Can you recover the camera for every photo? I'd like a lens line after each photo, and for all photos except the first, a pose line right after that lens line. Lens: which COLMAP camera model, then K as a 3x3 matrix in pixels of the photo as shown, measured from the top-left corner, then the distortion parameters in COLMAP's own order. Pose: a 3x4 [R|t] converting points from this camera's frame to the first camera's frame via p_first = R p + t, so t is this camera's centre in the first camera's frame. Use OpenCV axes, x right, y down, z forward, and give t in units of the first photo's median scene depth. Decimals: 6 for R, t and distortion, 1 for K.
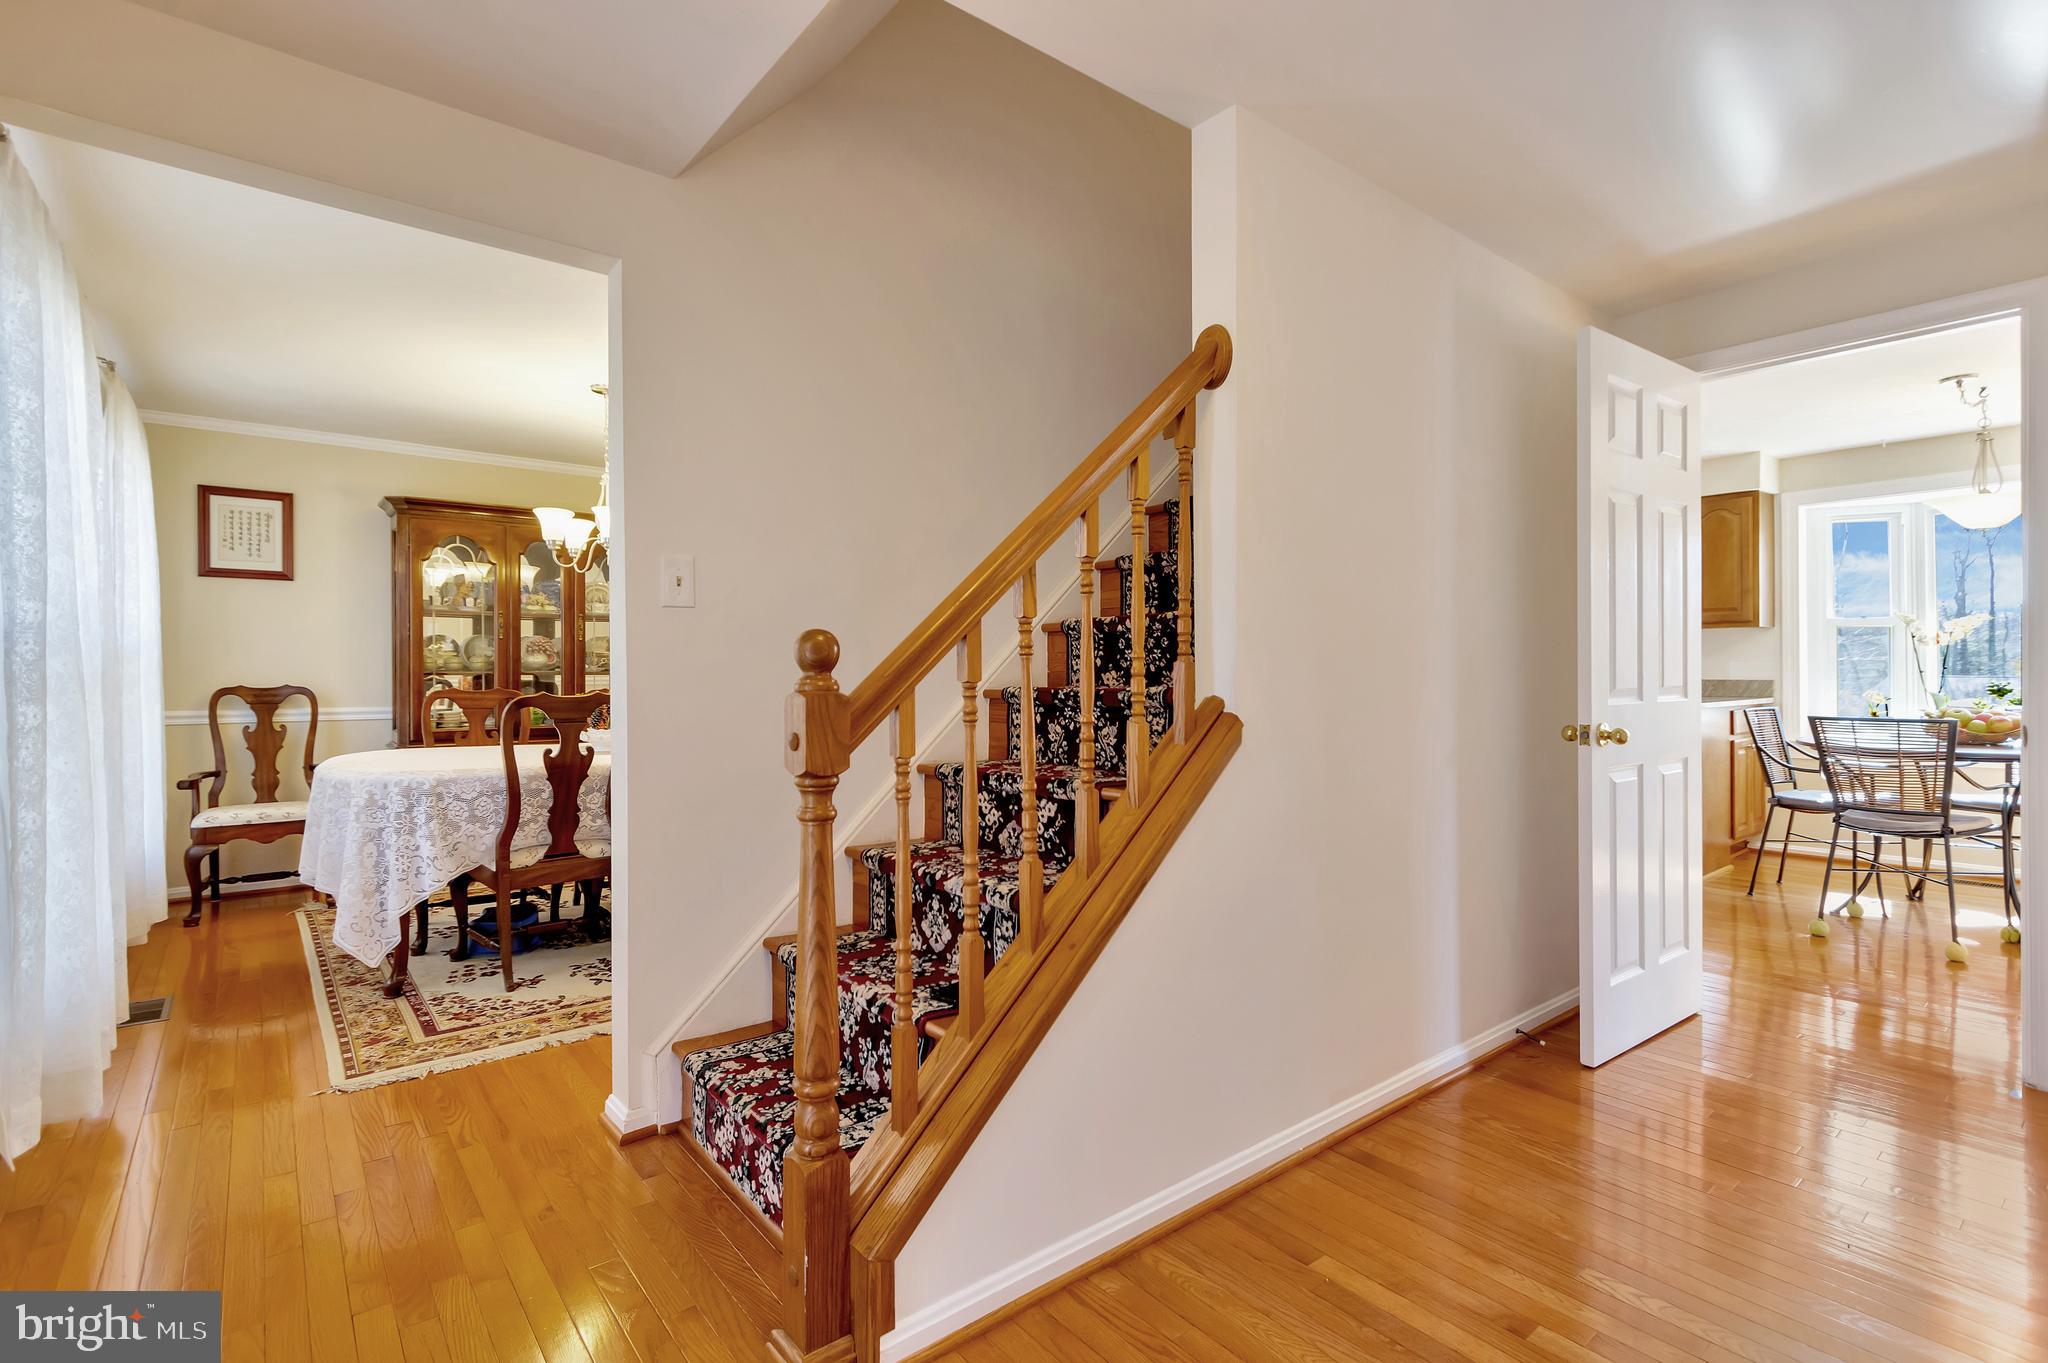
lens RADIAL K [[946.8, 0, 1023.3], [0, 946.8, 679.9], [0, 0, 1]] dist [-0.000076, 0.000042]
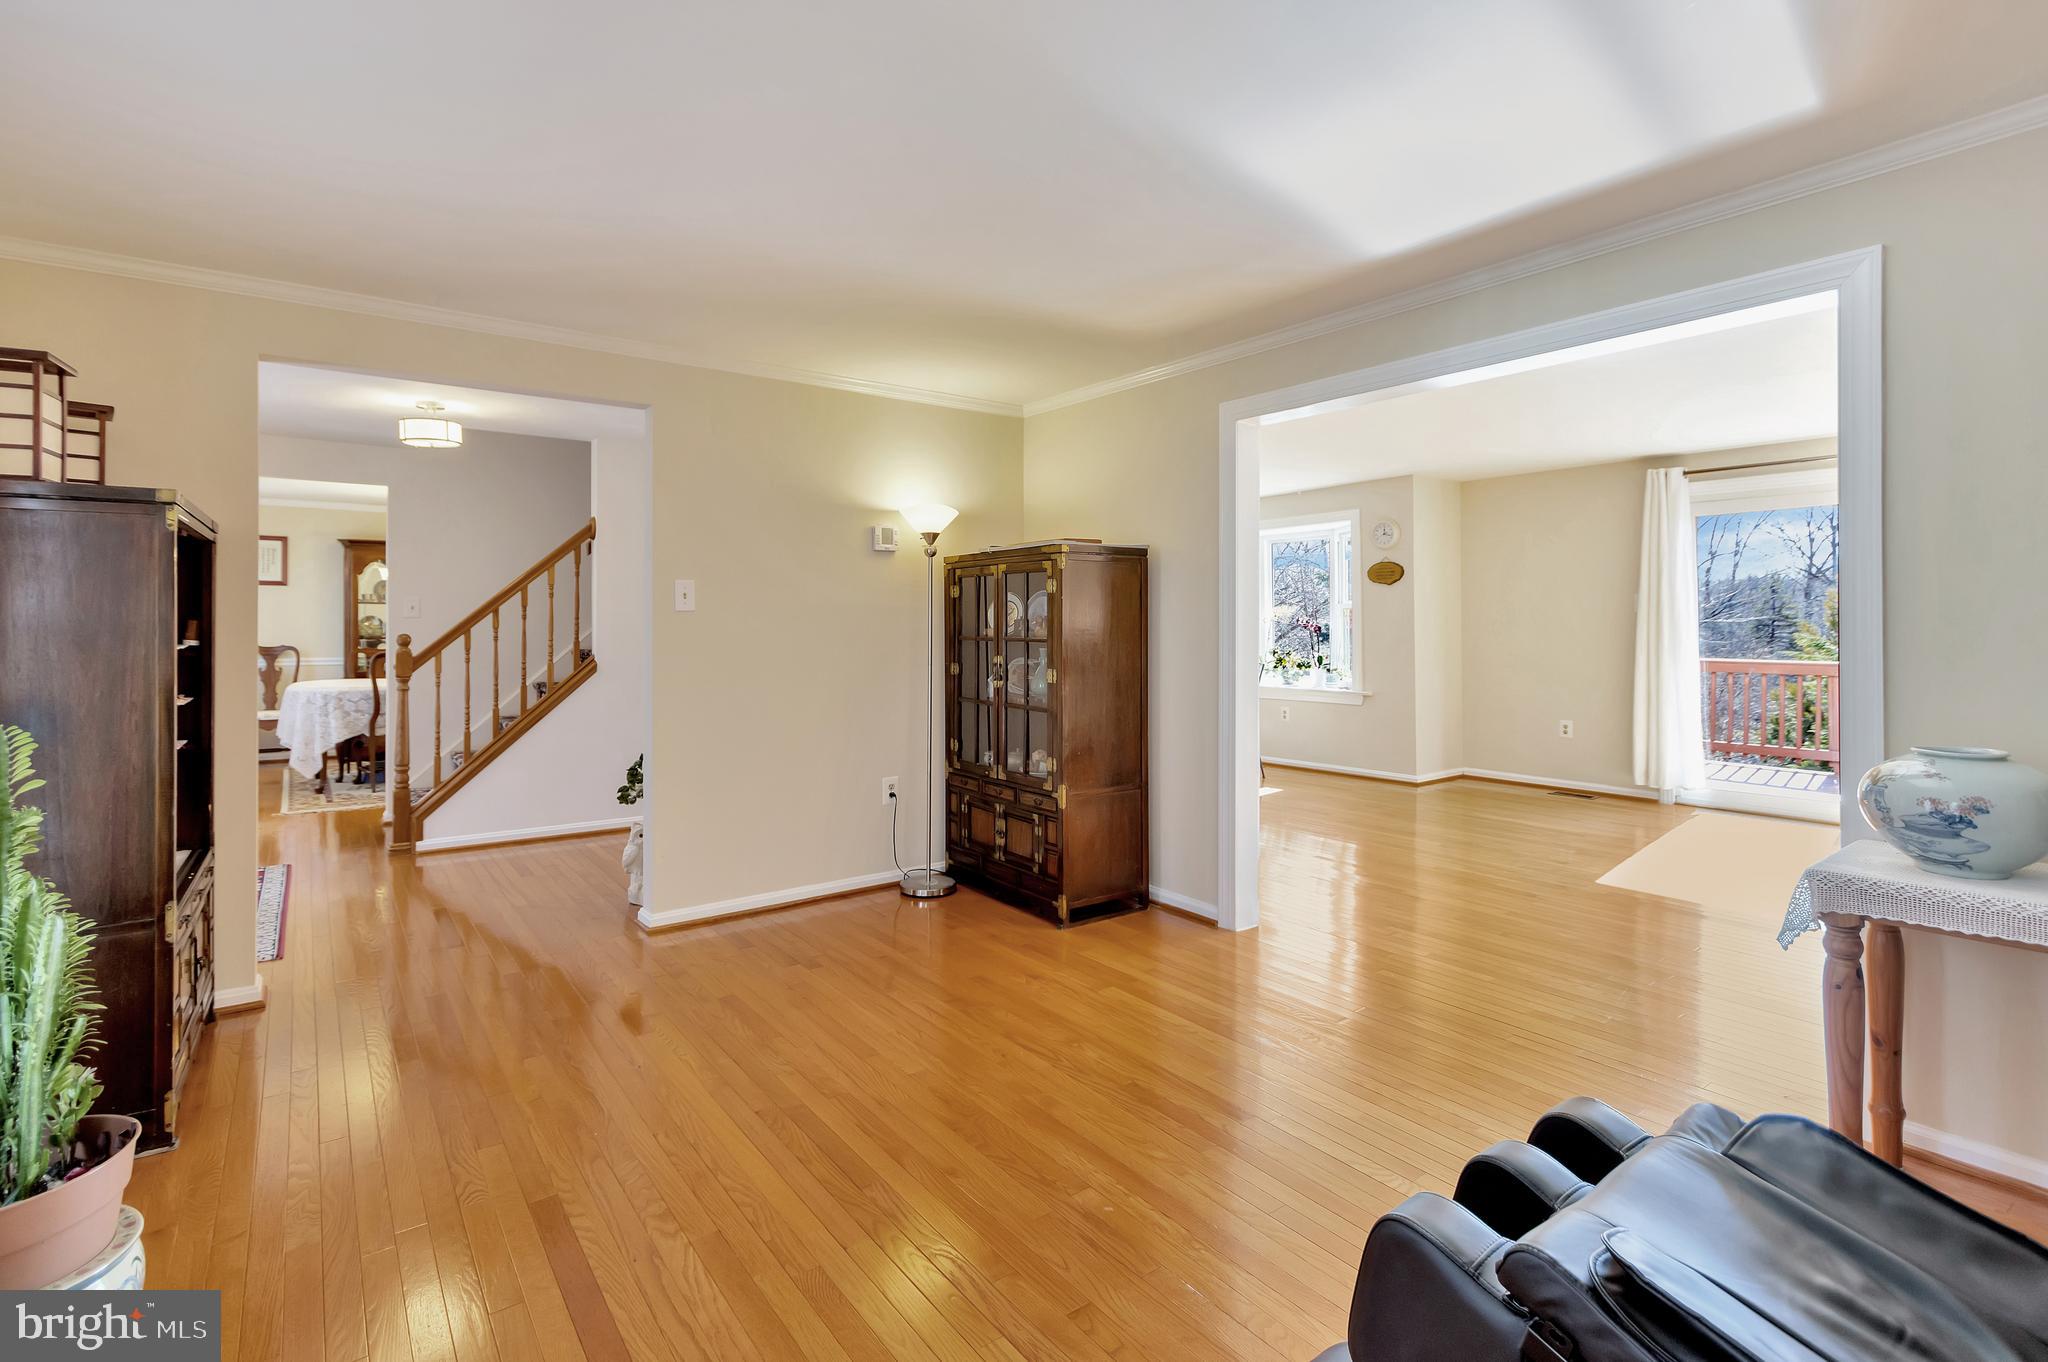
lens RADIAL K [[946.8, 0, 1025.0], [0, 946.8, 629.6], [0, 0, 1]] dist [-0.000076, 0.000042]
pose [[0.999531, 0.006505, -0.029930, 0.955121], [-0.006771, 0.999938, -0.008788, -0.024680], [0.029871, 0.008986, 0.999513, -1.051118]]
